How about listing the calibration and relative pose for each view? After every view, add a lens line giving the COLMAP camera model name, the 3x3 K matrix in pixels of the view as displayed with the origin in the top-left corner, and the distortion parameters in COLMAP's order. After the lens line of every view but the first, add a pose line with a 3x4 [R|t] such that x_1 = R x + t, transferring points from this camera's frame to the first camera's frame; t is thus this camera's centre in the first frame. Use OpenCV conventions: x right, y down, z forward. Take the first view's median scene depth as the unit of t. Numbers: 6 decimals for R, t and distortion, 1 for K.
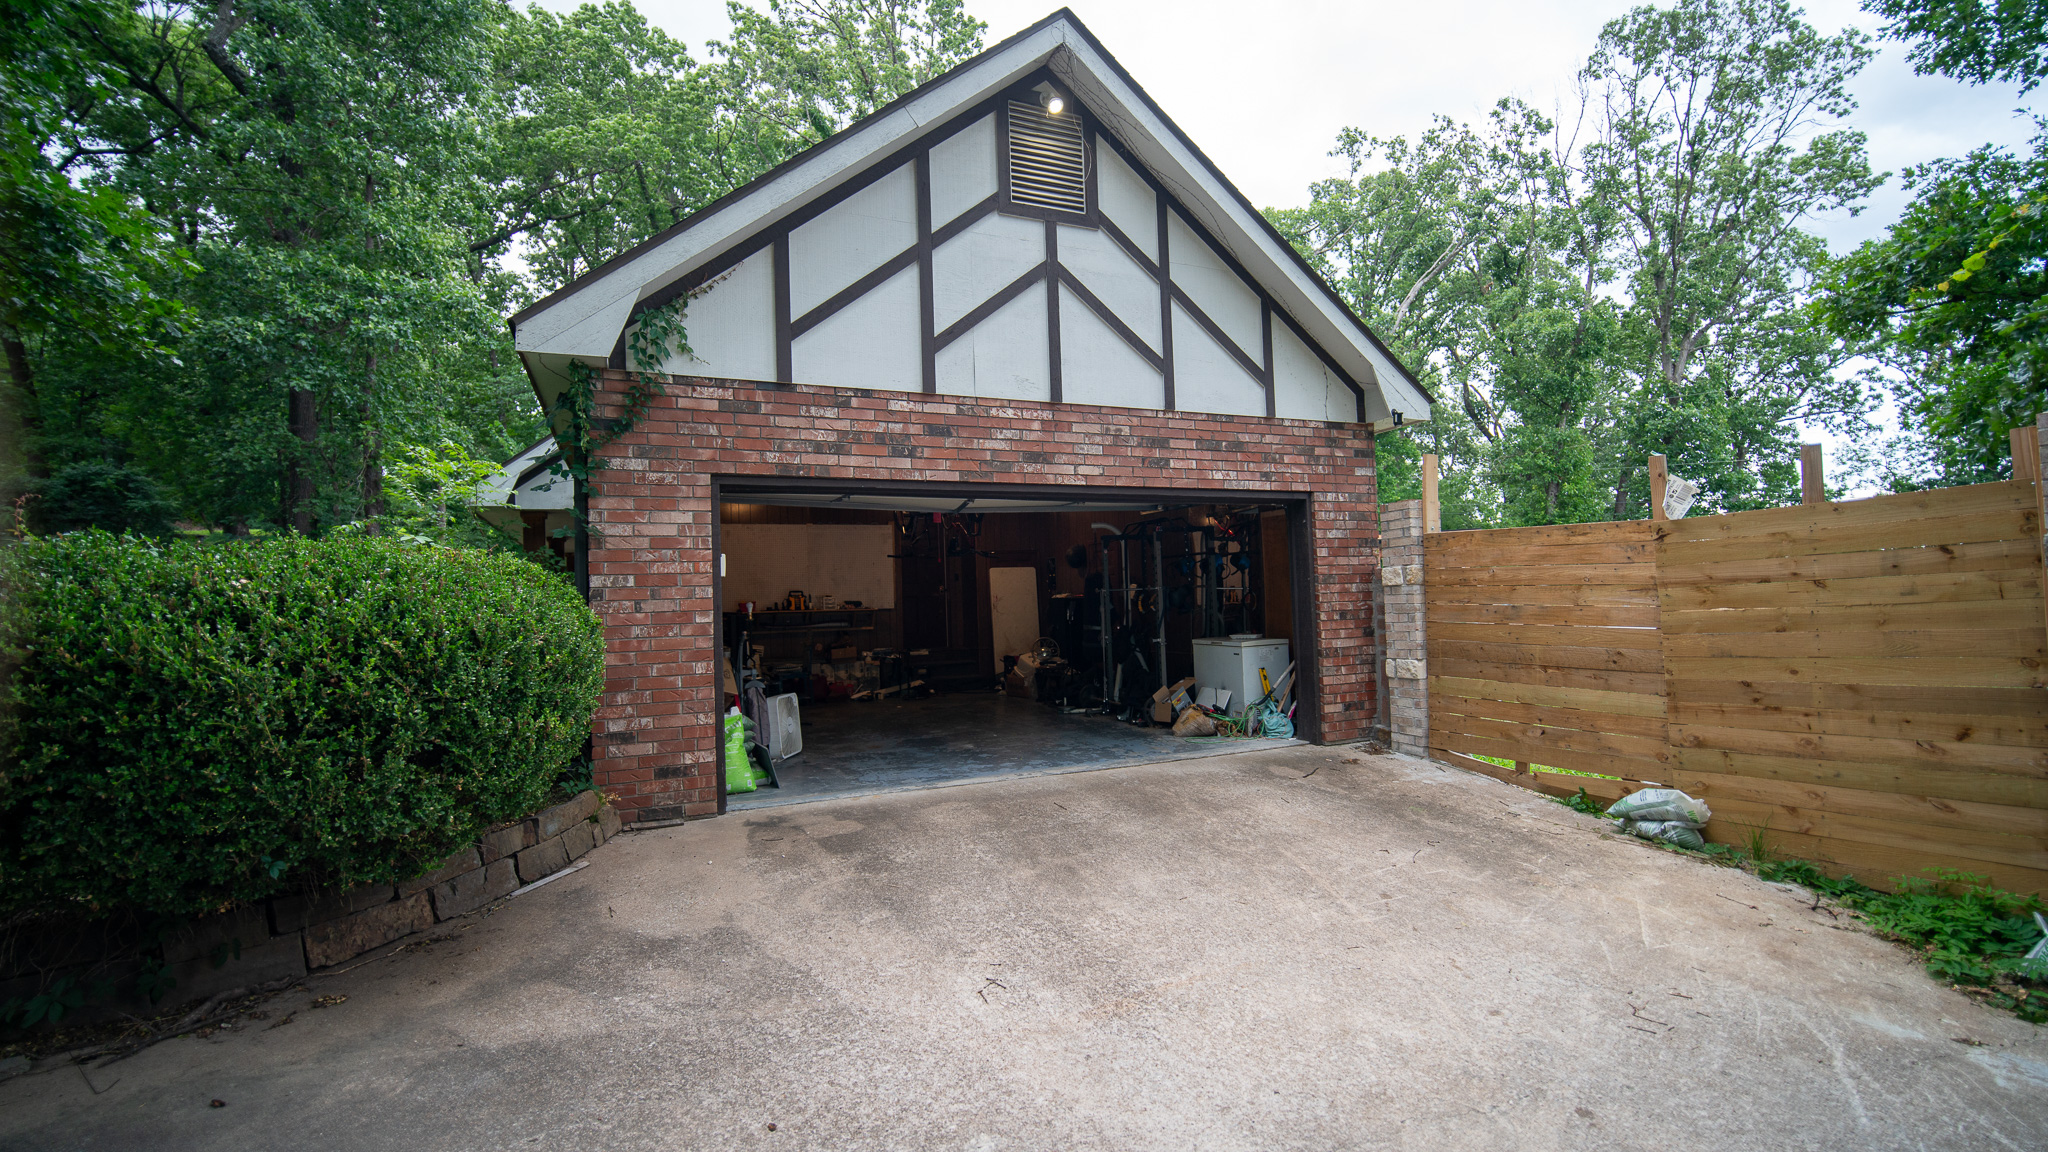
lens RADIAL K [[884.3, 0, 1024.0], [0, 884.3, 576.0], [0, 0, 1]] dist [-0.018402, 0.008553]
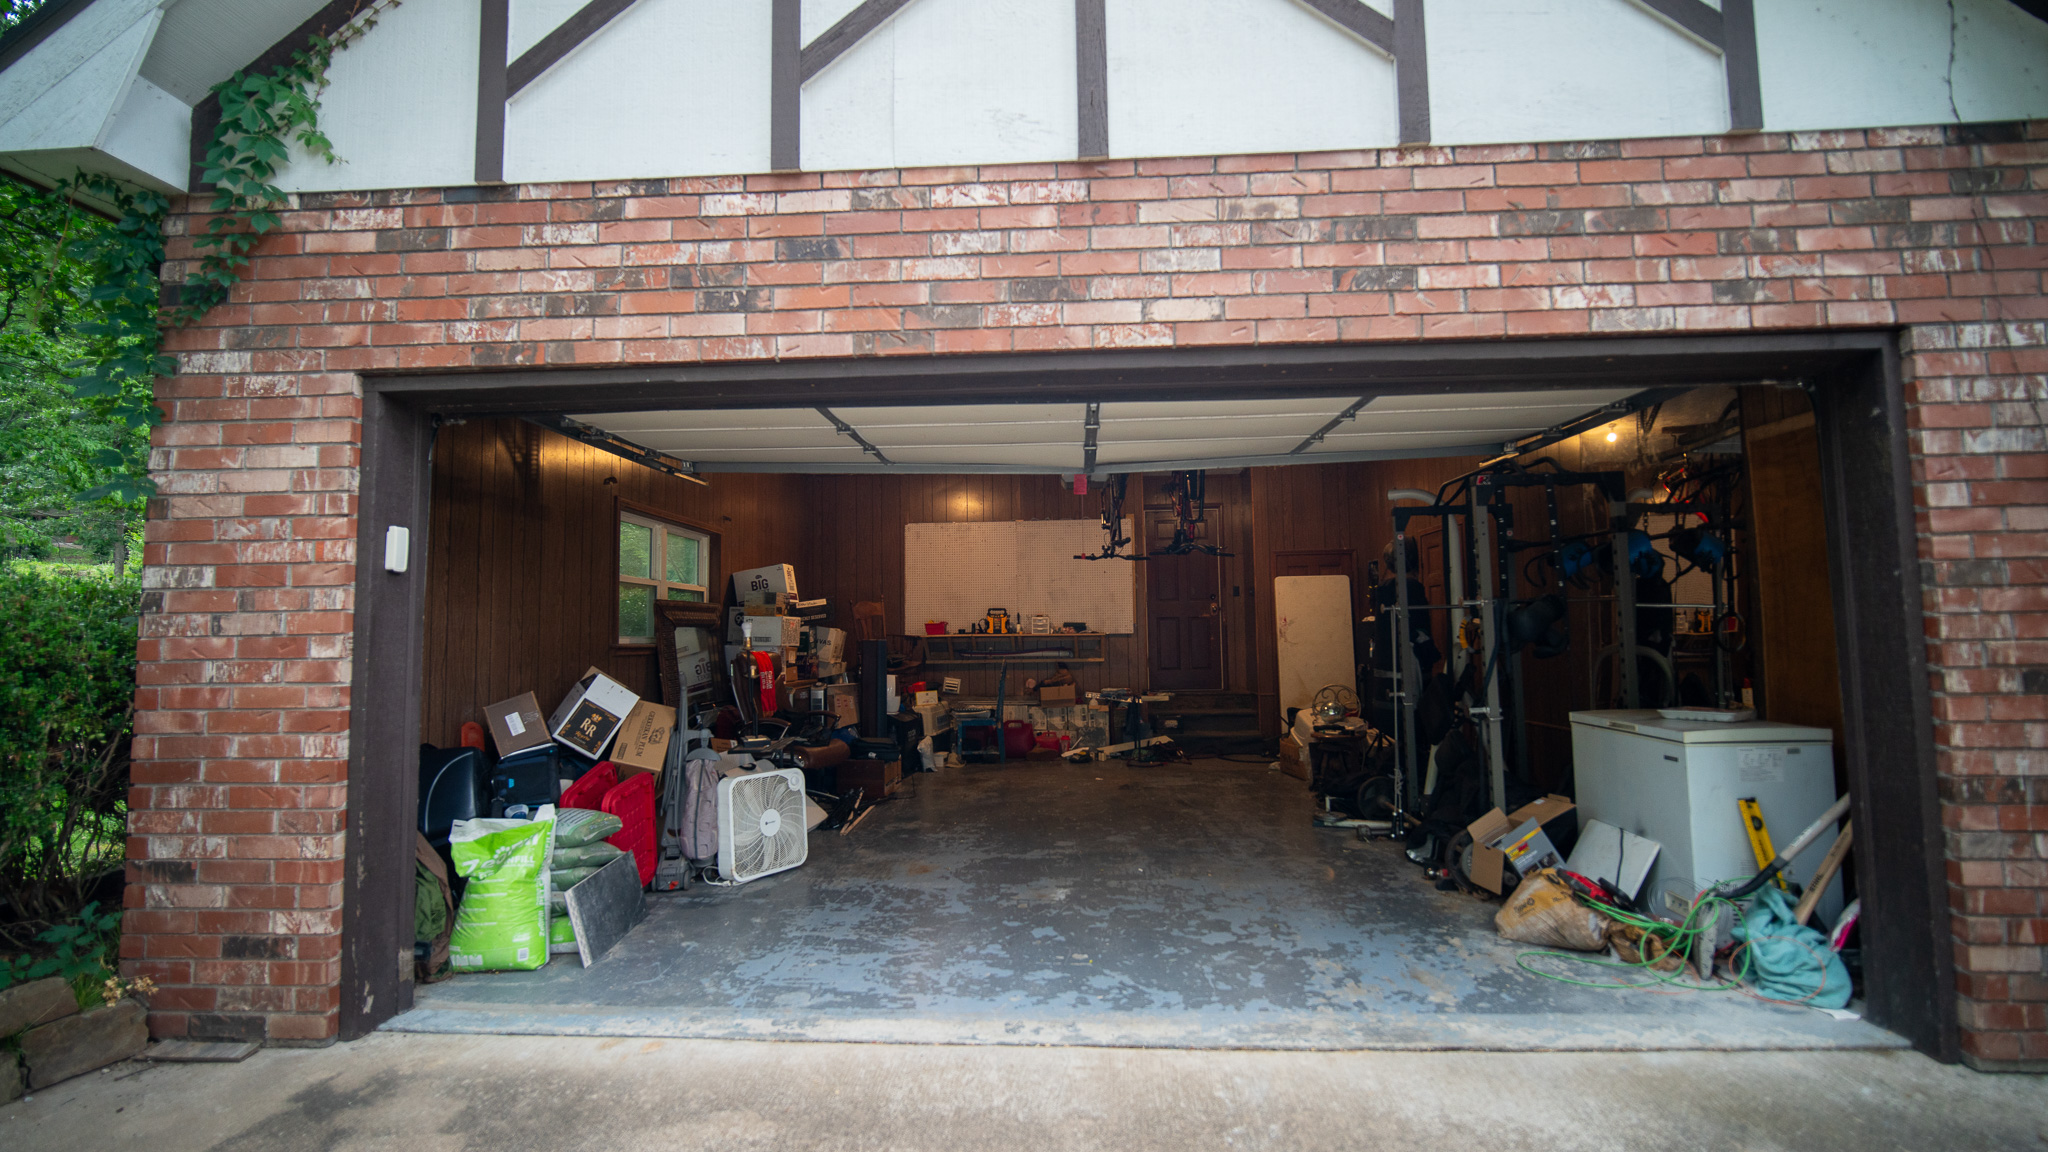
lens RADIAL K [[883.3, 0, 1024.0], [0, 883.3, 576.0], [0, 0, 1]] dist [-0.014919, 0.004886]
pose [[0.891901, -0.011621, -0.452082, 0.189583], [0.000225, 0.999681, -0.025252, 0.014808], [0.452231, 0.022421, 0.891619, 0.593695]]
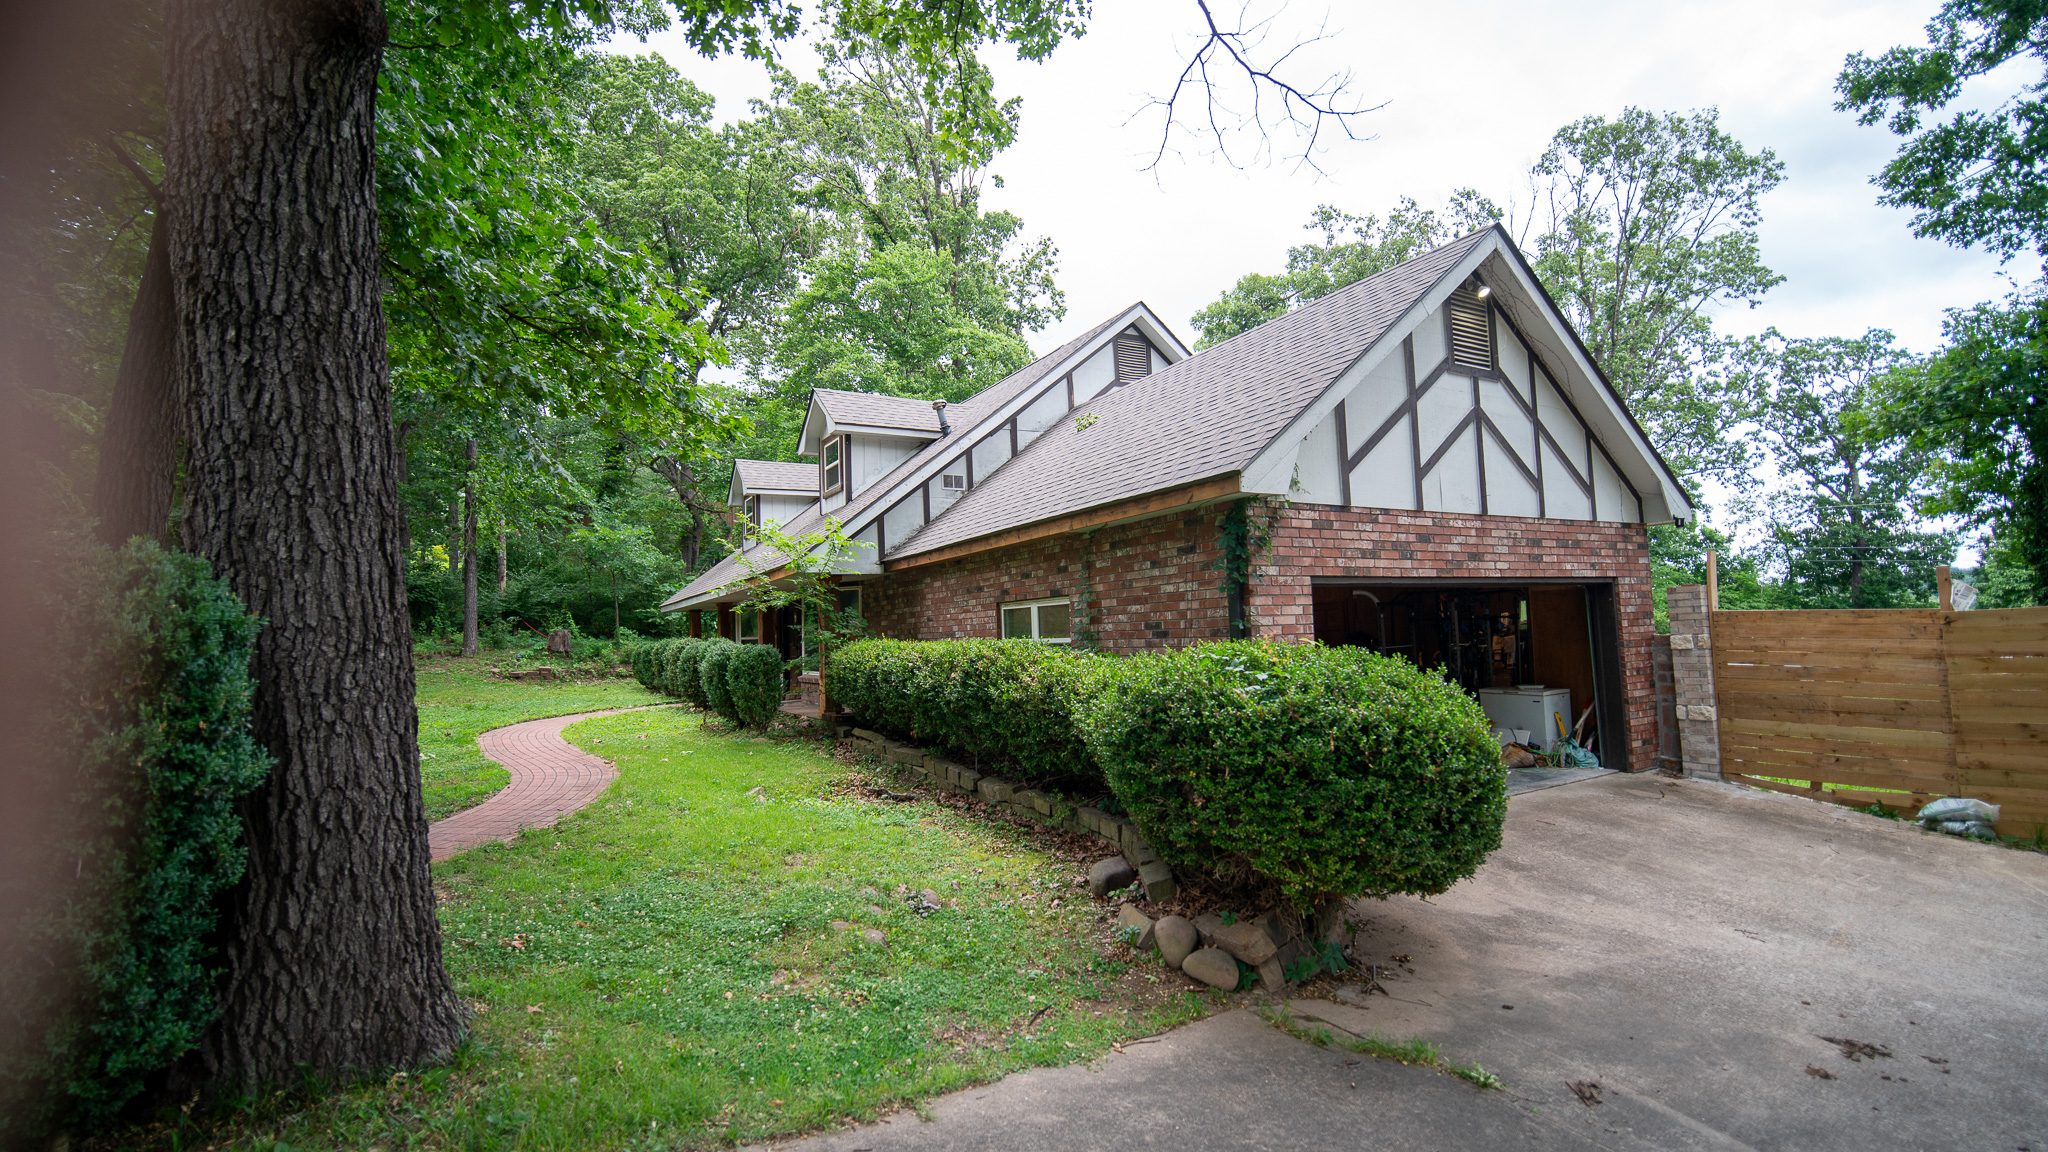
lens RADIAL K [[883.3, 0, 1024.0], [0, 883.3, 576.0], [0, 0, 1]] dist [-0.014919, 0.004886]
pose [[0.994448, 0.003300, 0.105180, -0.757788], [0.000385, 0.999388, -0.034988, -0.057728], [-0.105231, 0.034834, 0.993838, -0.218373]]
